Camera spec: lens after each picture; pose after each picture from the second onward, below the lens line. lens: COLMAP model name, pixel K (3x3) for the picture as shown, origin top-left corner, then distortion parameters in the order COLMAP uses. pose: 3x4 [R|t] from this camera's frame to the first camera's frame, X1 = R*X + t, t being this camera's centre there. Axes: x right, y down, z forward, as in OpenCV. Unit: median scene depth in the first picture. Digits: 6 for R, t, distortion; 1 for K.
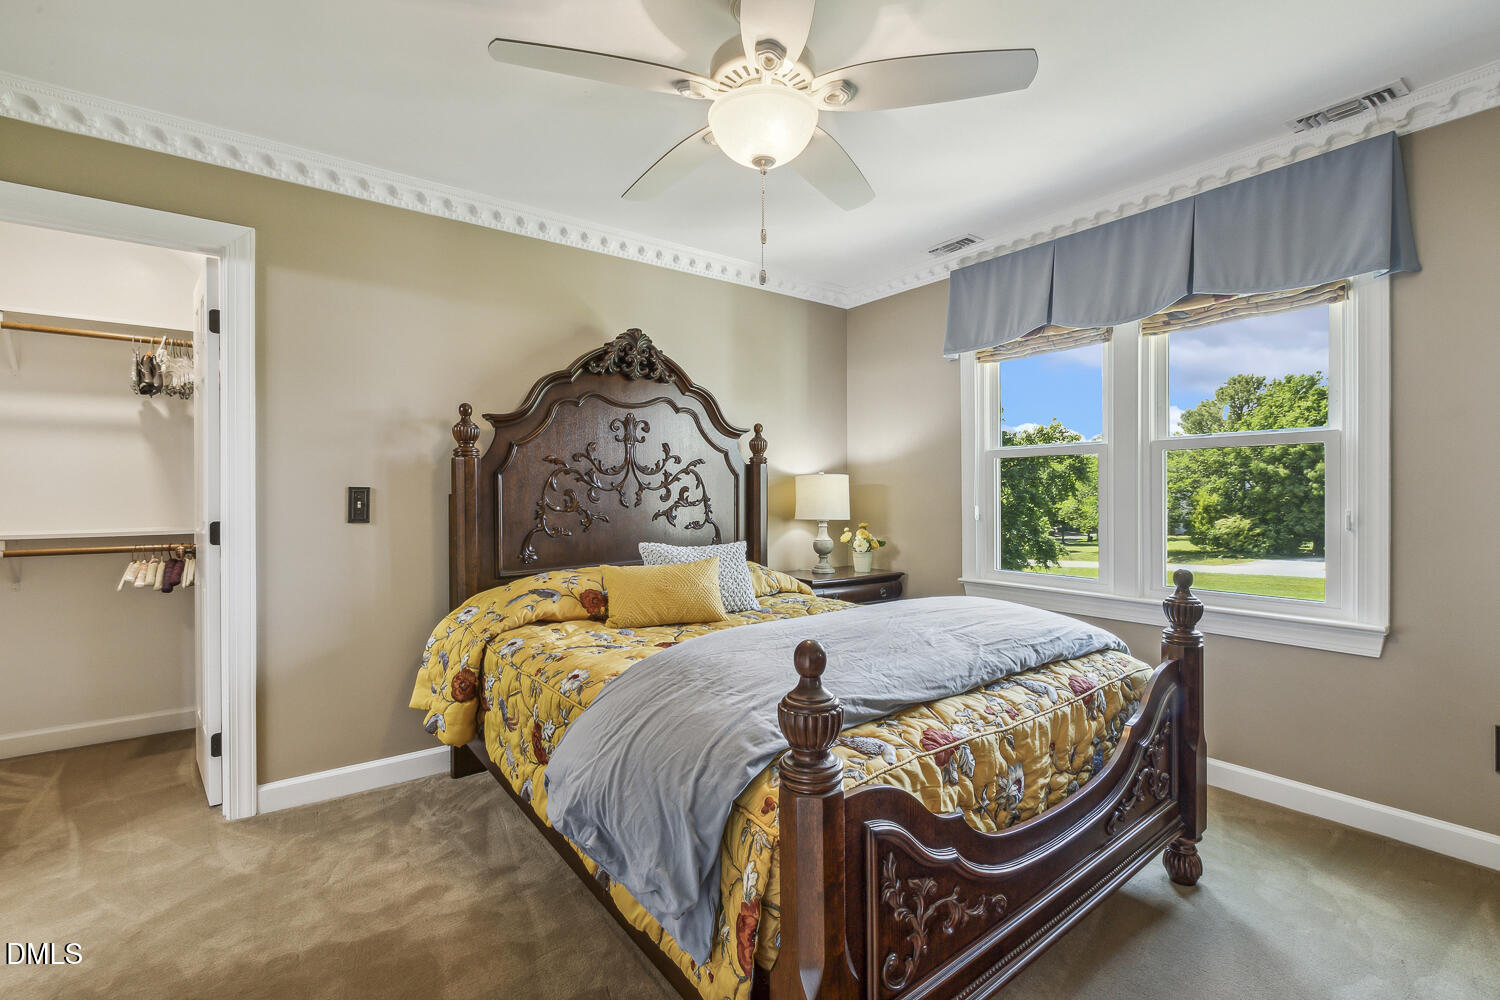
lens RADIAL K [[669.1, 0, 757.9], [0, 669.1, 511.7], [0, 0, 1]] dist [-0.000398, -0.000361]
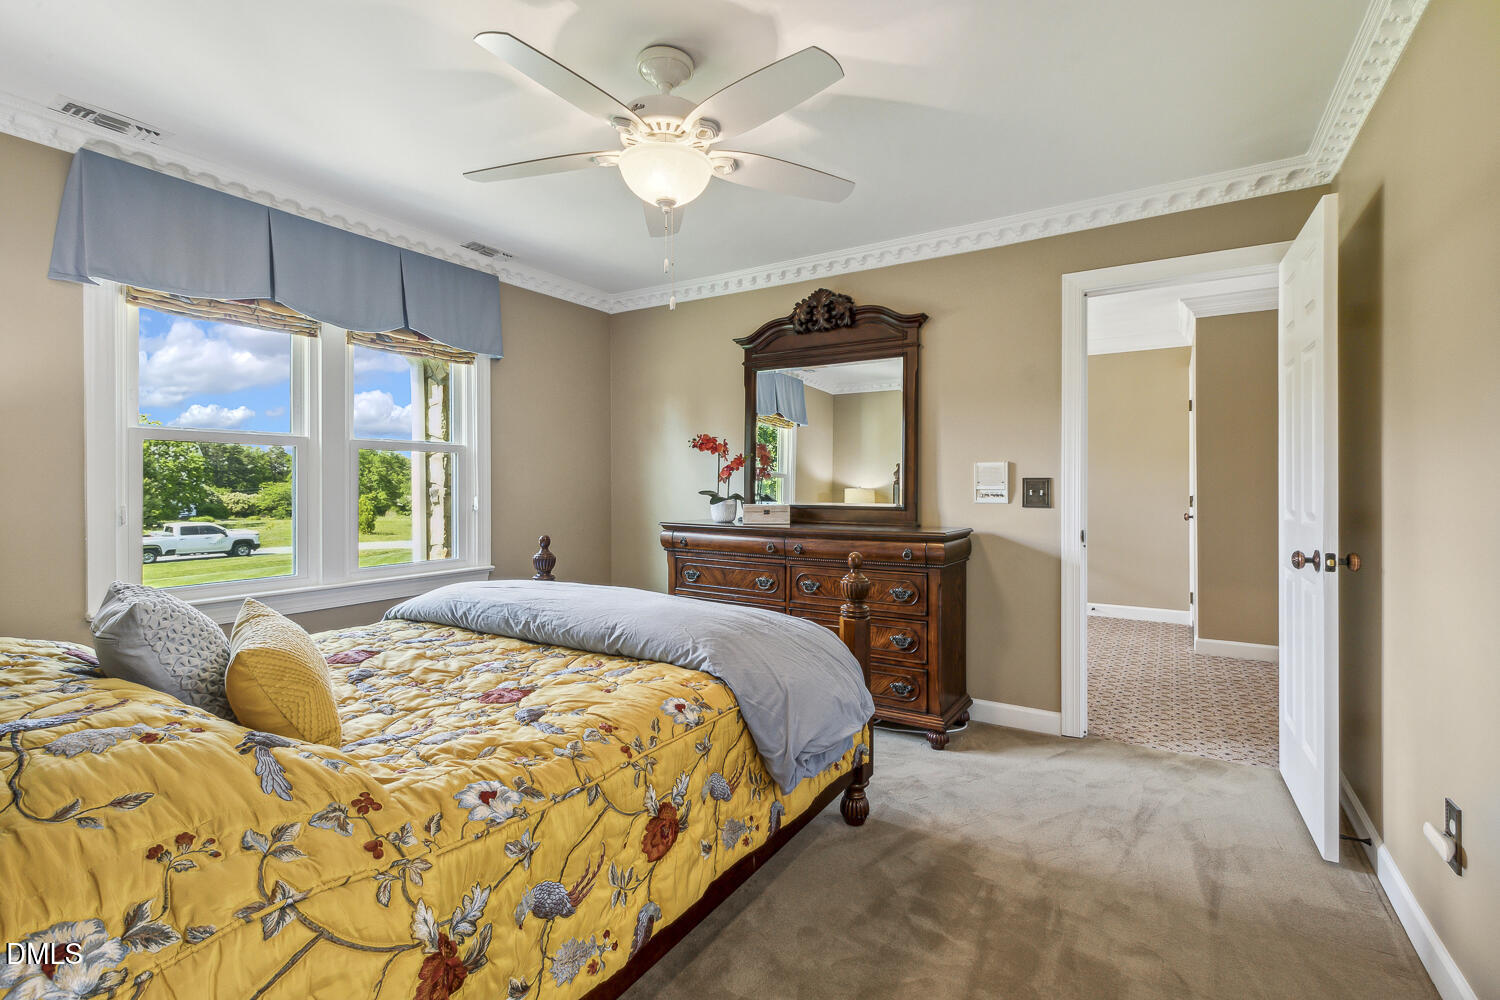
lens RADIAL K [[669.1, 0, 757.9], [0, 669.1, 511.7], [0, 0, 1]] dist [-0.000398, -0.000361]
pose [[-0.335542, -0.036397, 0.941322, -0.686671], [0.019361, 0.998776, 0.045520, -0.022252], [-0.941826, 0.033499, -0.334427, 0.727960]]
